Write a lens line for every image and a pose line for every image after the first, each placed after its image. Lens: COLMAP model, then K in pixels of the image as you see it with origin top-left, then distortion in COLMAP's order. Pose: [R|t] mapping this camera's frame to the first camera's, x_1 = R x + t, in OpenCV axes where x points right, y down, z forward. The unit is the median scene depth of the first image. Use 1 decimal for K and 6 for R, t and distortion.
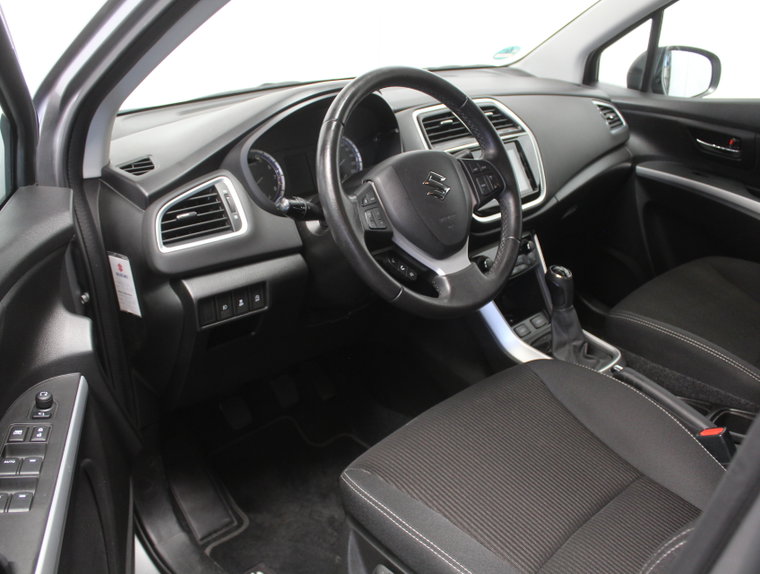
lens RADIAL K [[722.3, 0, 380.0], [0, 722.3, 287.0], [0, 0, 1]] dist [-0.180929, 0.191483]
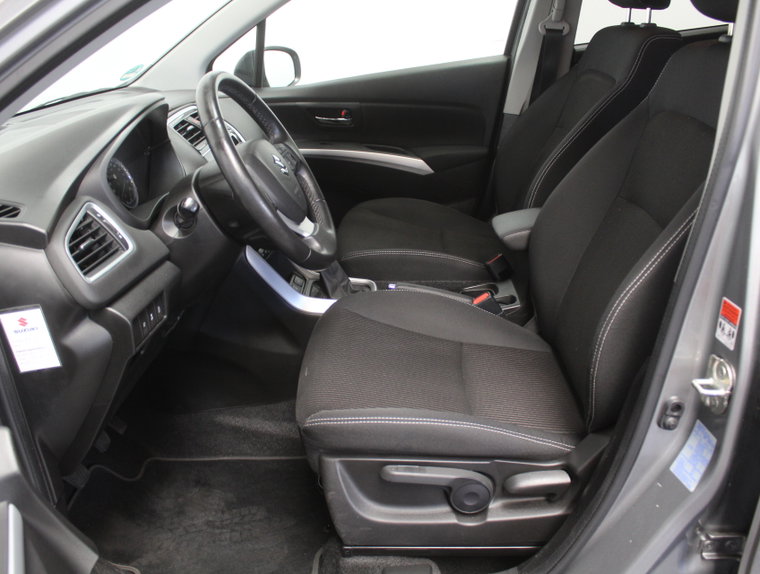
lens RADIAL K [[722.3, 0, 380.0], [0, 722.3, 287.0], [0, 0, 1]] dist [-0.180929, 0.191483]
pose [[0.704748, -0.296248, 0.644645, -0.470824], [0.320302, 0.943630, 0.083482, 0.001842], [-0.633037, 0.147647, 0.759910, 0.029793]]
